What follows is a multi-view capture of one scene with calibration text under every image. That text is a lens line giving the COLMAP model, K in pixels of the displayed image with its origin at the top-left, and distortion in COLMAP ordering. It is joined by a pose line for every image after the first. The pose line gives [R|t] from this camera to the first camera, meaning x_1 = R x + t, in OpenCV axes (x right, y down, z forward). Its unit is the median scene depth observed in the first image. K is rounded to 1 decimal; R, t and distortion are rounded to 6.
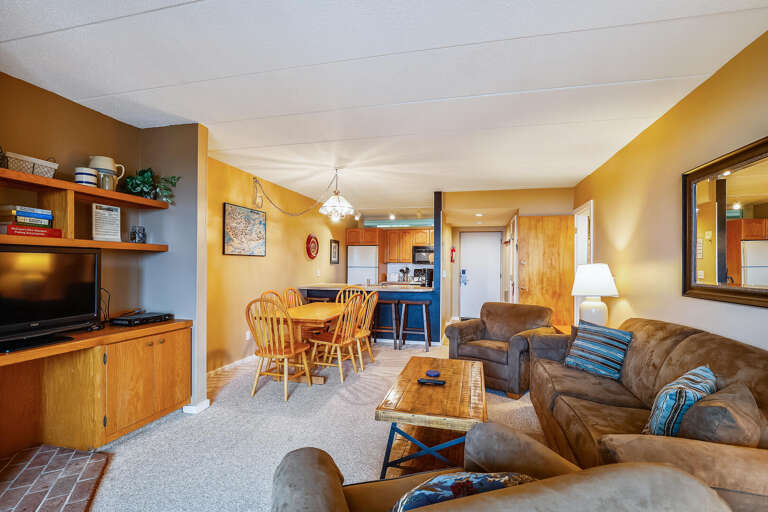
lens RADIAL K [[353.1, 0, 384.1], [0, 353.1, 261.3], [0, 0, 1]] dist [-0.003653, -0.000213]
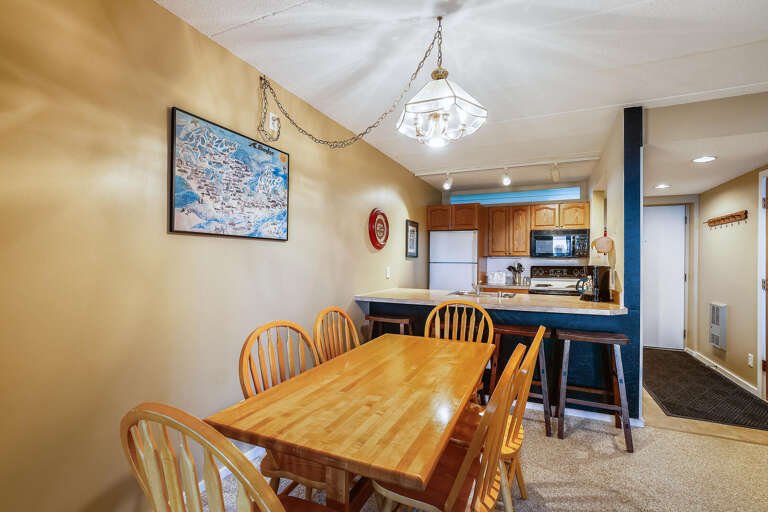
lens RADIAL K [[353.1, 0, 384.1], [0, 353.1, 261.3], [0, 0, 1]] dist [-0.003653, -0.000213]
pose [[0.983163, 0.003163, -0.182702, -0.102671], [-0.000684, 0.999907, 0.013629, 0.007495], [0.182728, -0.013275, 0.983074, 0.498853]]
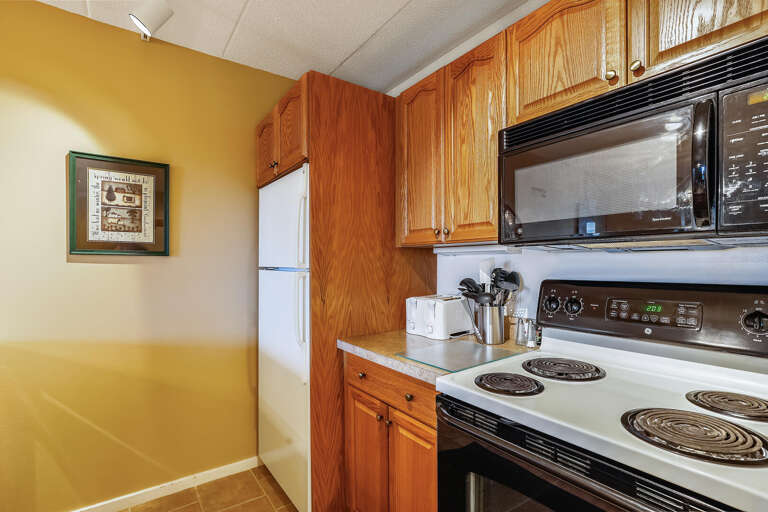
lens RADIAL K [[353.1, 0, 384.1], [0, 353.1, 261.3], [0, 0, 1]] dist [-0.003653, -0.000213]
pose [[0.768492, -0.008701, -0.639800, 0.221390], [0.009381, 0.999953, -0.002332, 0.021360], [0.639790, -0.004210, 0.768538, 1.338602]]
